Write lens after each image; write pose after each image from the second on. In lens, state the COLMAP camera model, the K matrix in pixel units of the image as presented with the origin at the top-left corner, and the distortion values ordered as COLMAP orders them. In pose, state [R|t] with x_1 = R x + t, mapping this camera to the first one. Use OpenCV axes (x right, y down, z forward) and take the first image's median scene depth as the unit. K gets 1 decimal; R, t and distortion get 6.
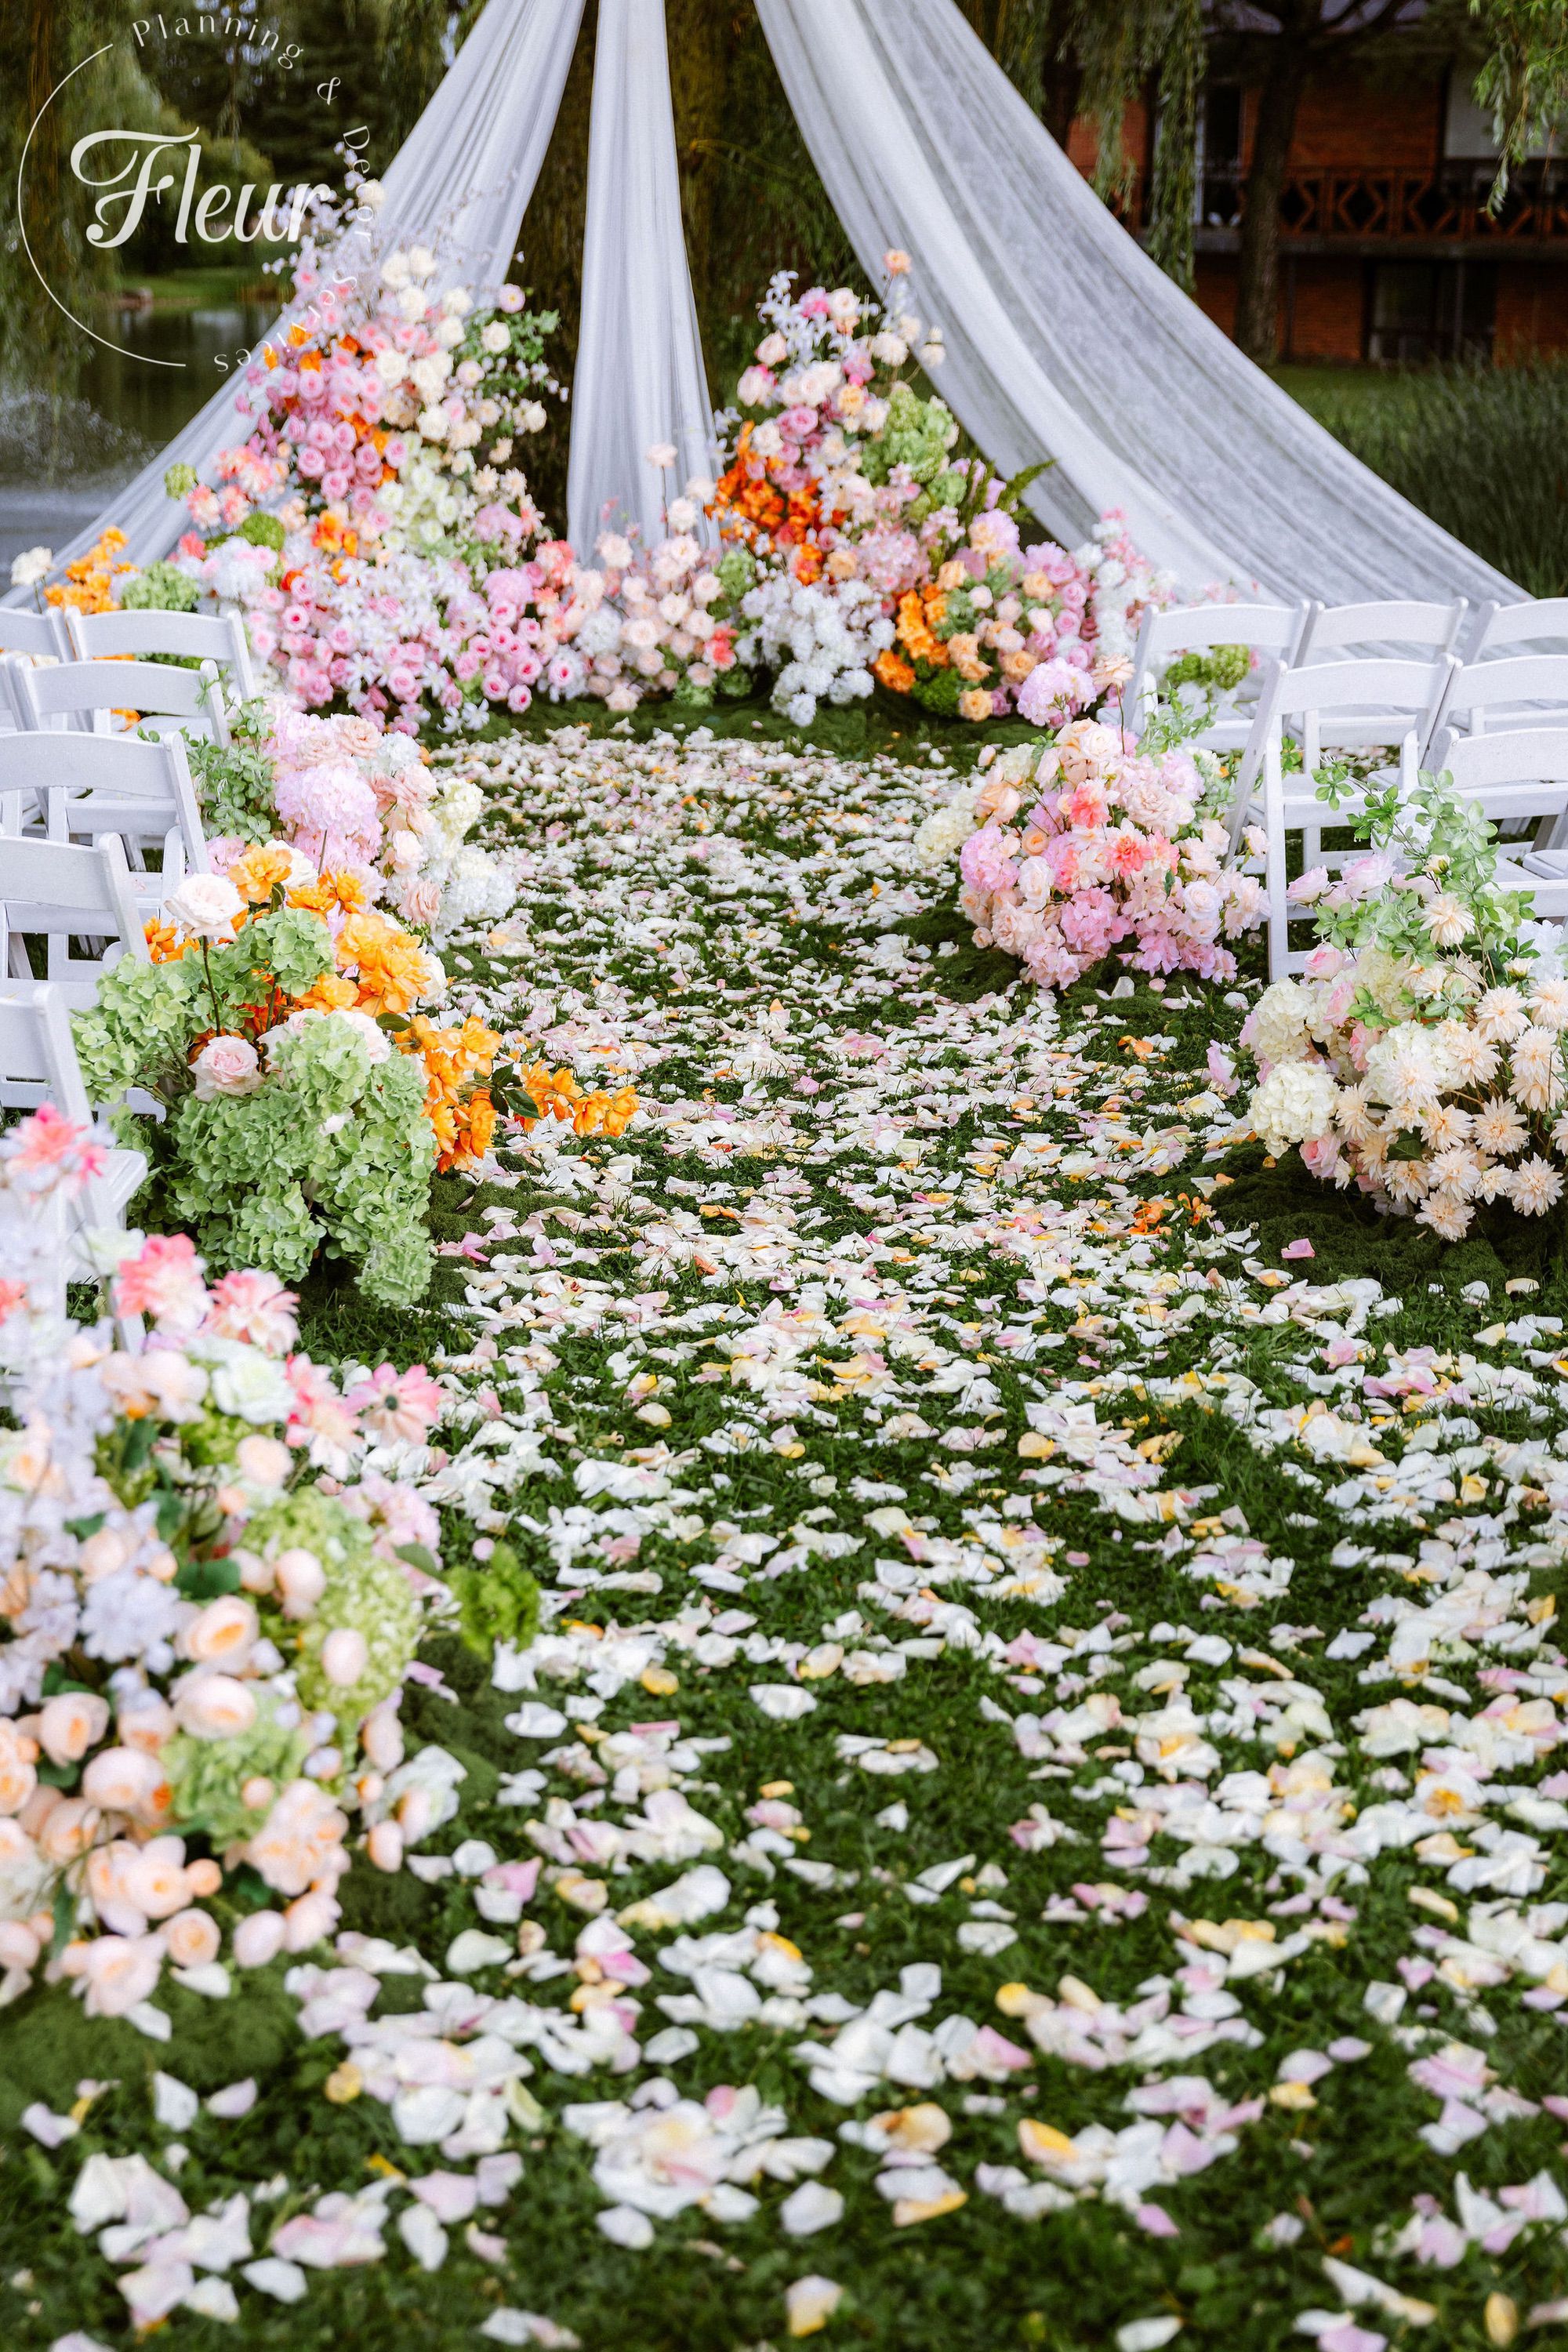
lens RADIAL K [[3271.6, 0, 786.8], [0, 3271.6, 1225.6], [0, 0, 1]] dist [-0.021084, -0.011299]
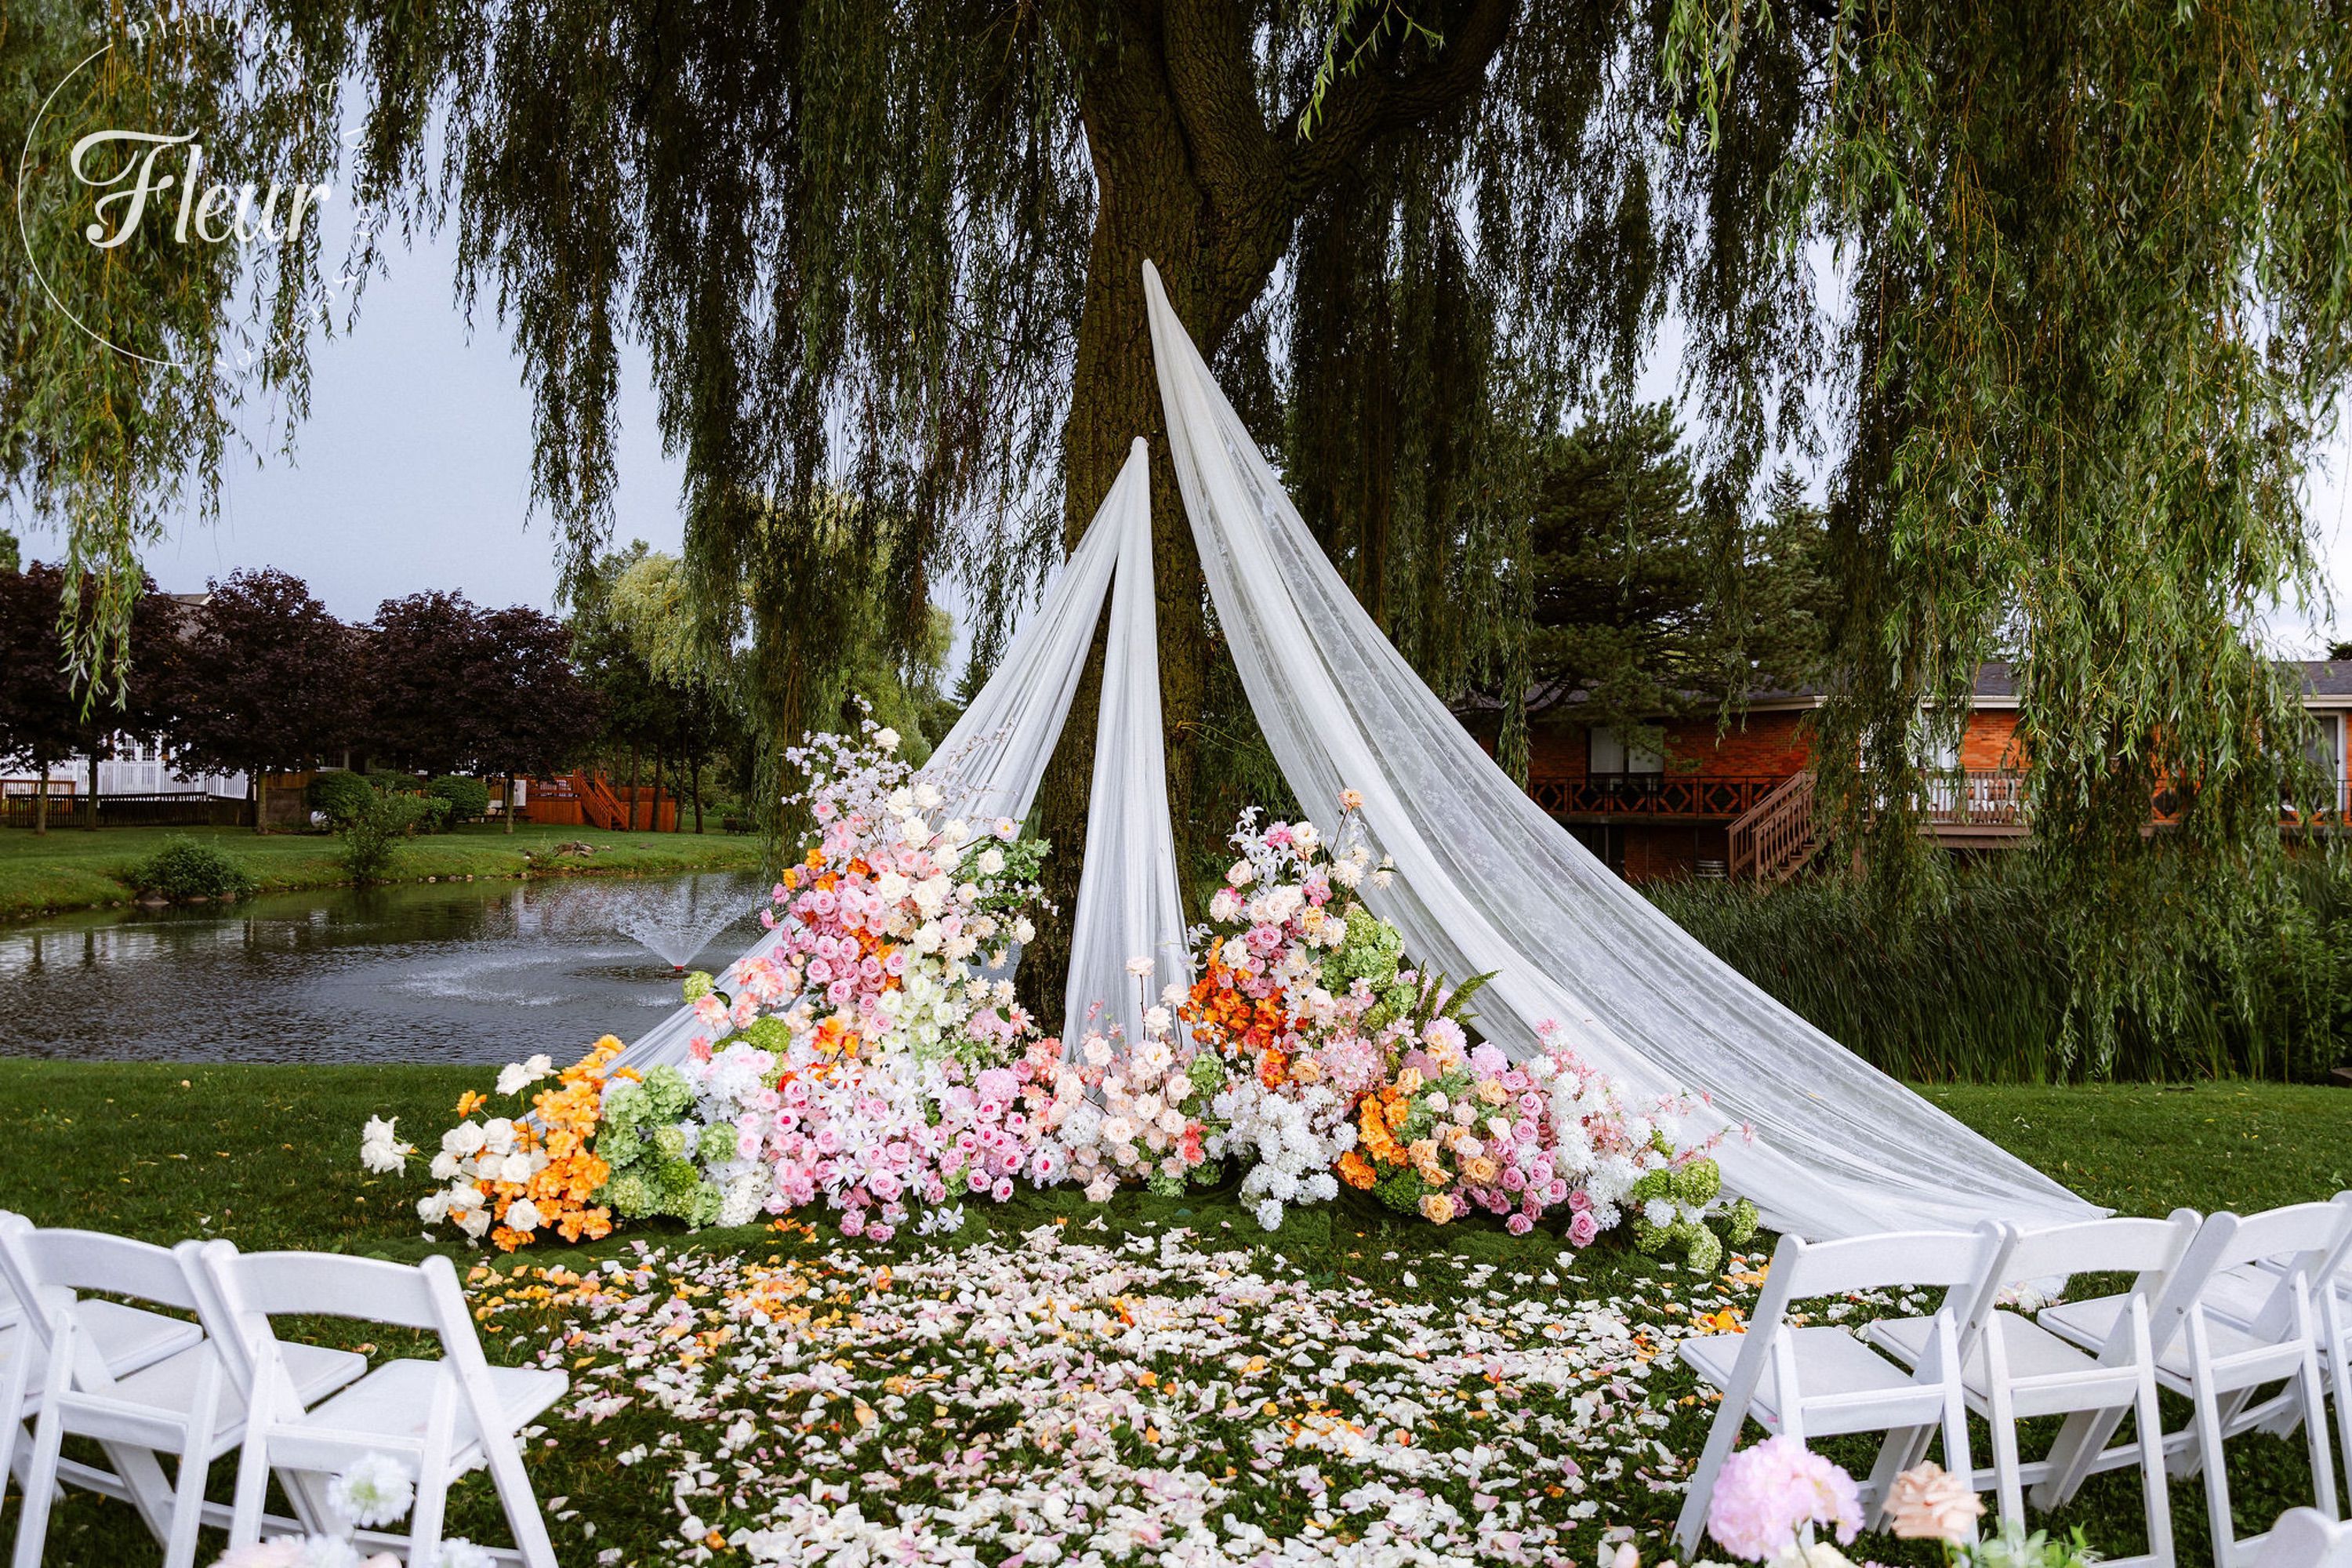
lens RADIAL K [[1576.9, 0, 1182.7], [0, 1576.9, 785.1], [0, 0, 1]] dist [-0.002046, -0.002927]
pose [[0.999374, 0.002543, -0.035281, -0.010444], [-0.013351, 0.950765, -0.309626, -0.257524], [0.032757, 0.309903, 0.950204, 0.948100]]
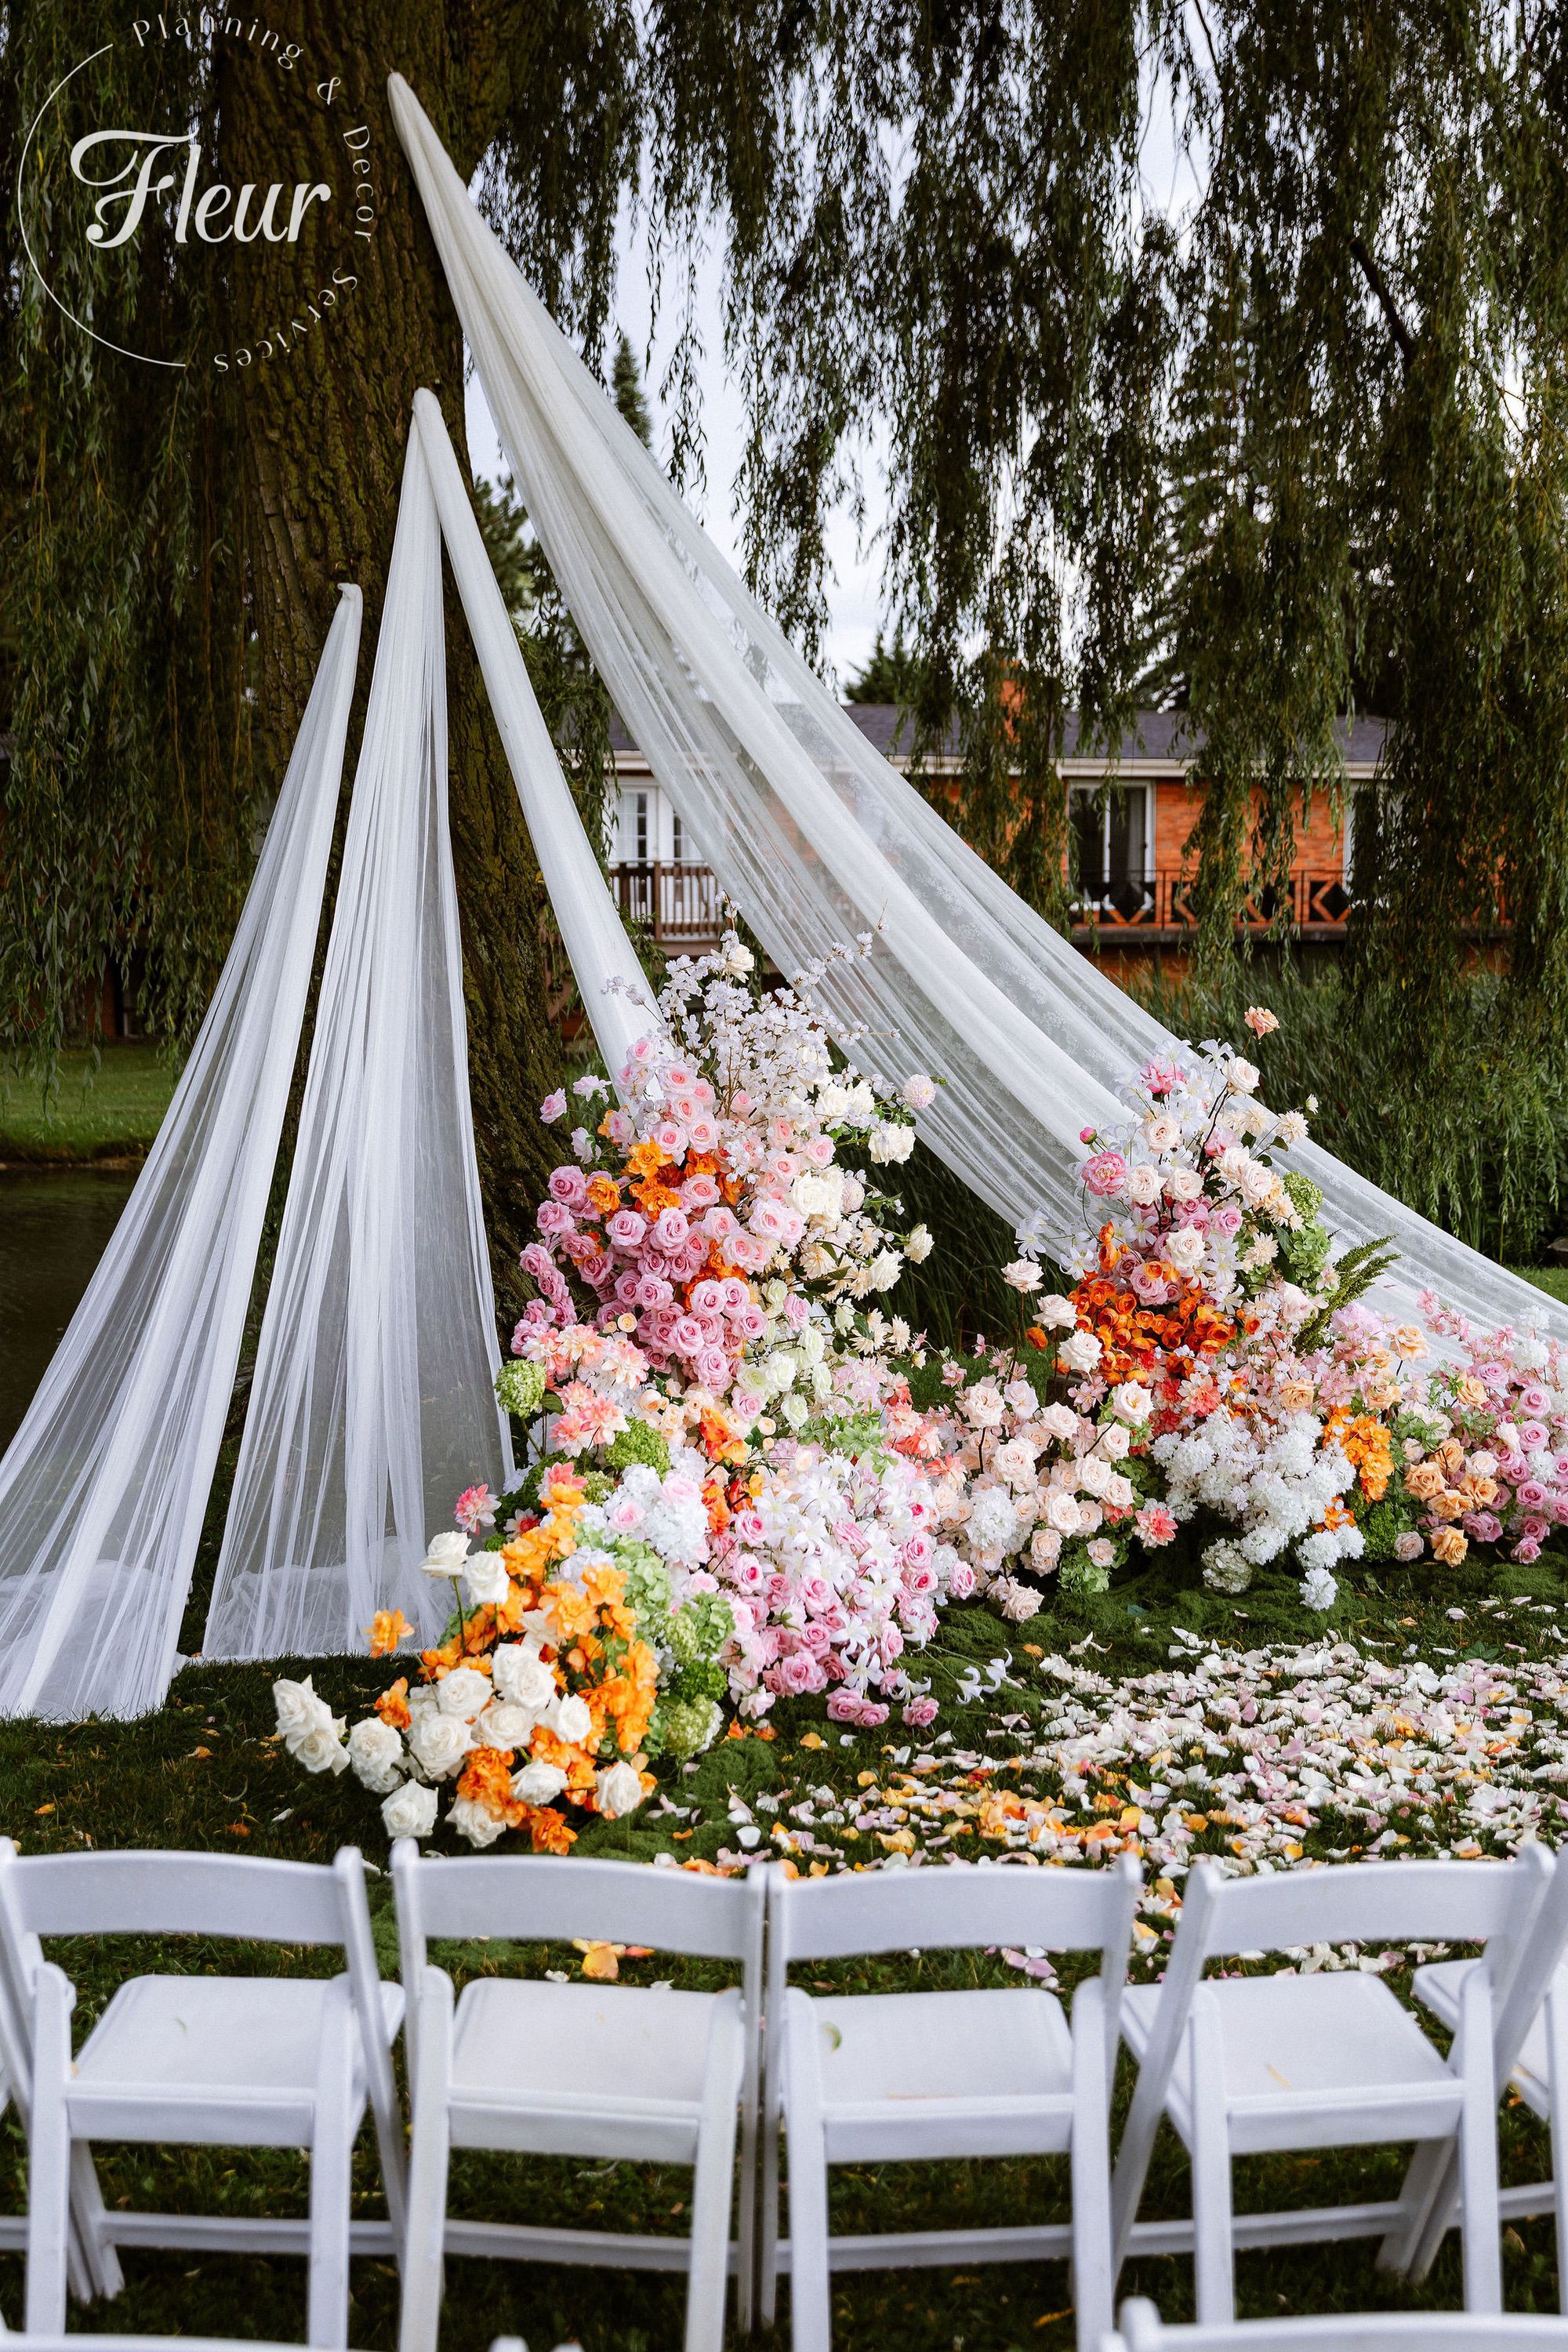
lens RADIAL K [[2589.2, 0, 784.0], [0, 2589.2, 1176.0], [0, 0, 1]] dist [-0.007522, -0.007676]
pose [[0.843734, -0.072472, 0.531847, -0.815151], [0.173430, 0.974505, -0.142342, -0.365046], [-0.507972, 0.212337, 0.834792, 1.039283]]
